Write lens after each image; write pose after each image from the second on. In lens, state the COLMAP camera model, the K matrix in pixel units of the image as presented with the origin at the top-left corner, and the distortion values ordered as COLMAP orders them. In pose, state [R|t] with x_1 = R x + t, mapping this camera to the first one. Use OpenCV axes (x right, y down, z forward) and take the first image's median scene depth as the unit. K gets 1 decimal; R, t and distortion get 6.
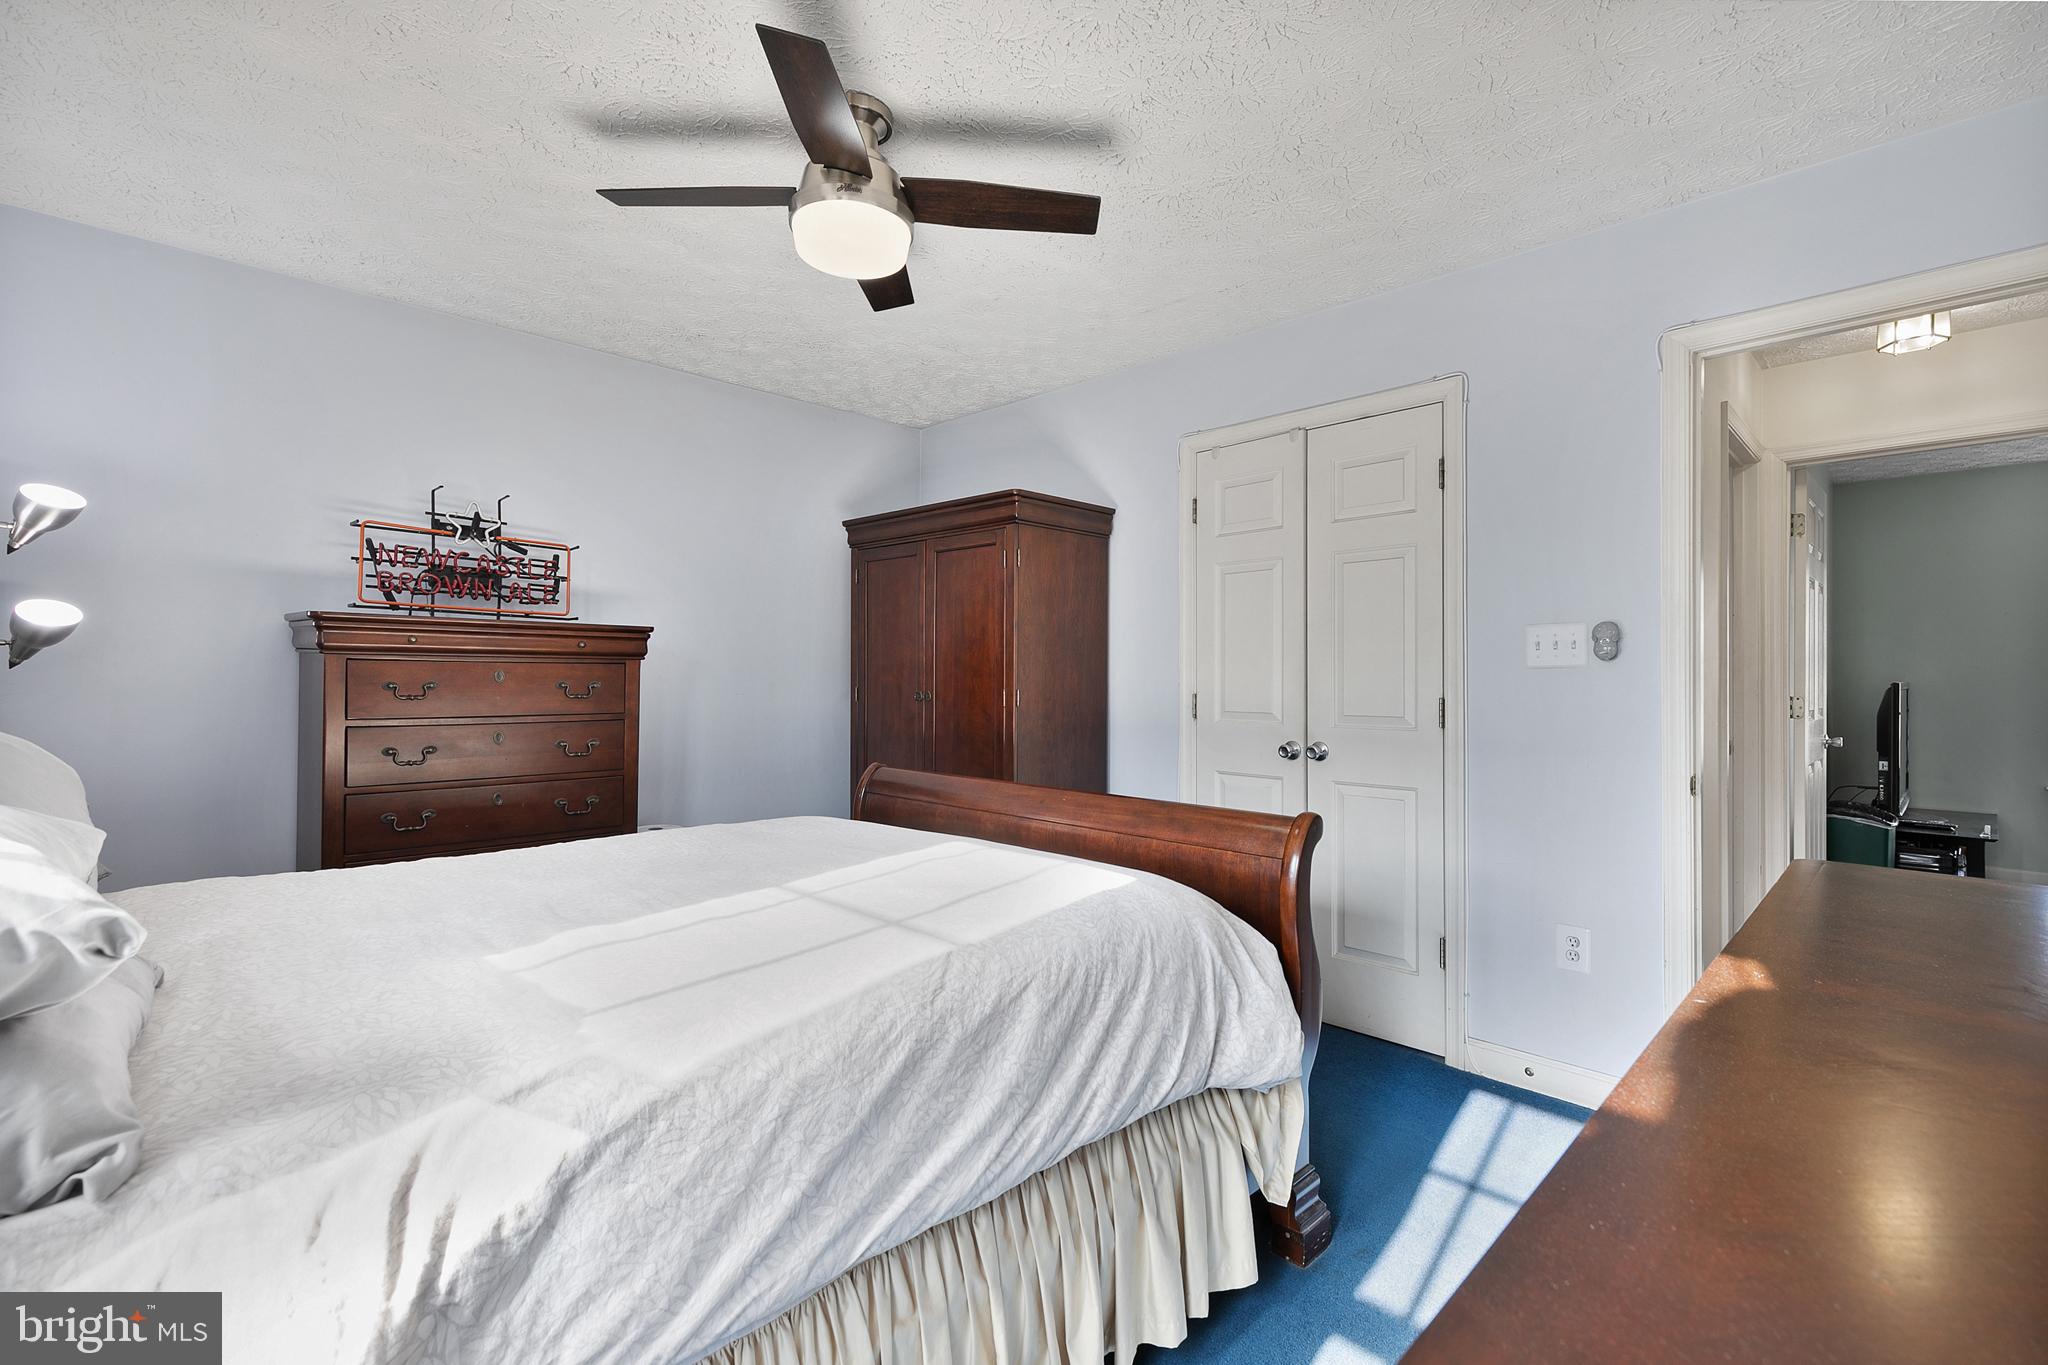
lens RADIAL K [[930.0, 0, 1033.6], [0, 930.0, 681.5], [0, 0, 1]] dist [0.003504, 0.000030]
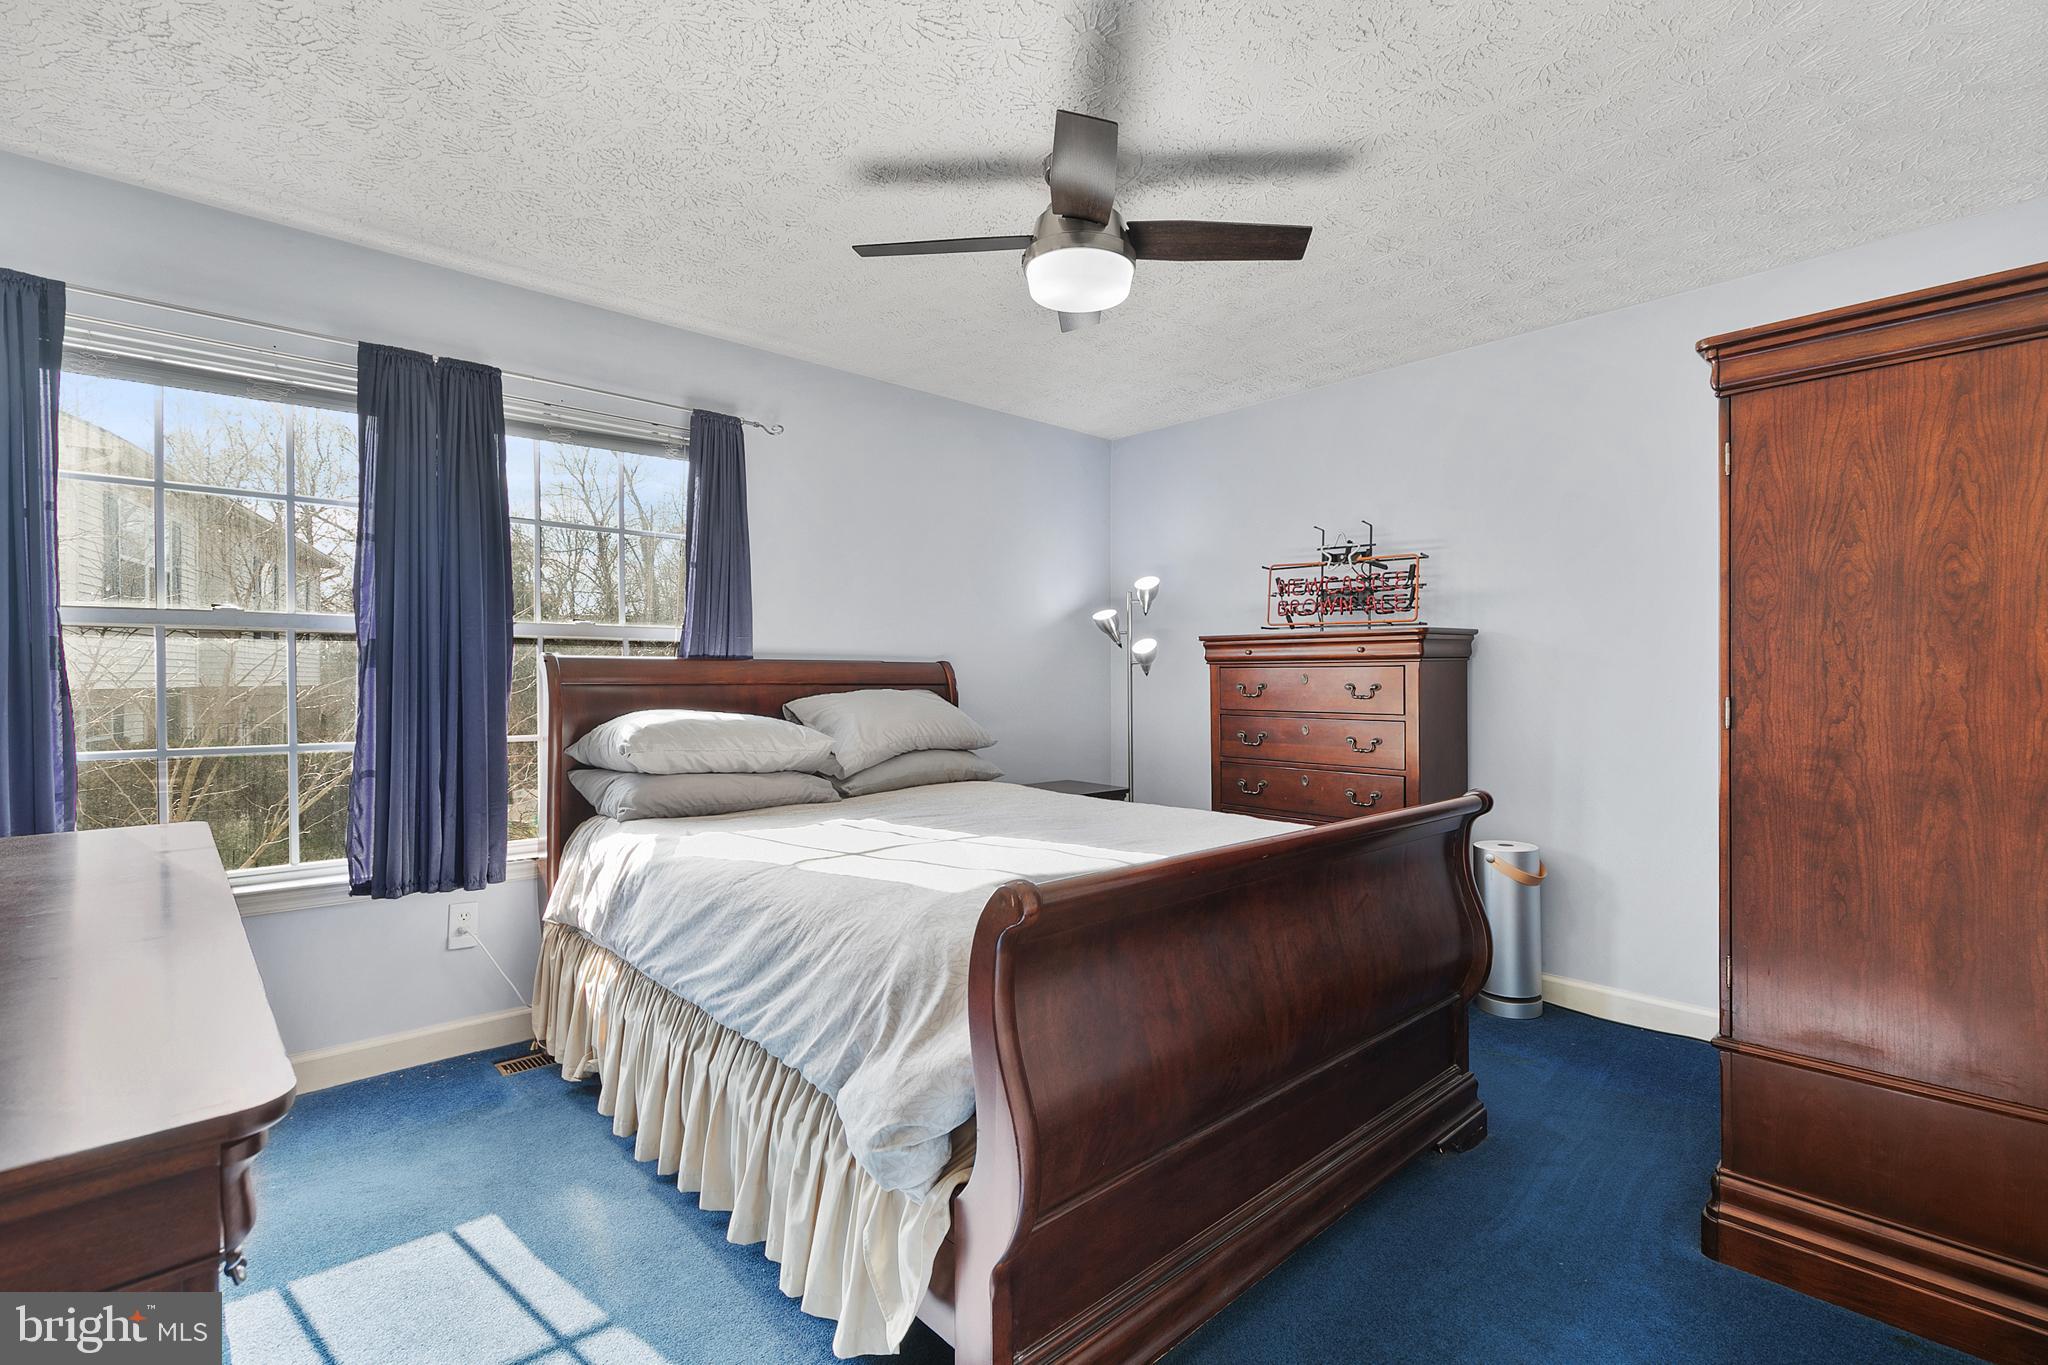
lens RADIAL K [[930.0, 0, 1035.6], [0, 930.0, 681.5], [0, 0, 1]] dist [0.003504, 0.000030]
pose [[-0.046582, -0.002387, -0.998912, 0.618218], [-0.003181, 0.999992, -0.002241, 0.001228], [0.998909, 0.003073, -0.046589, 0.676784]]
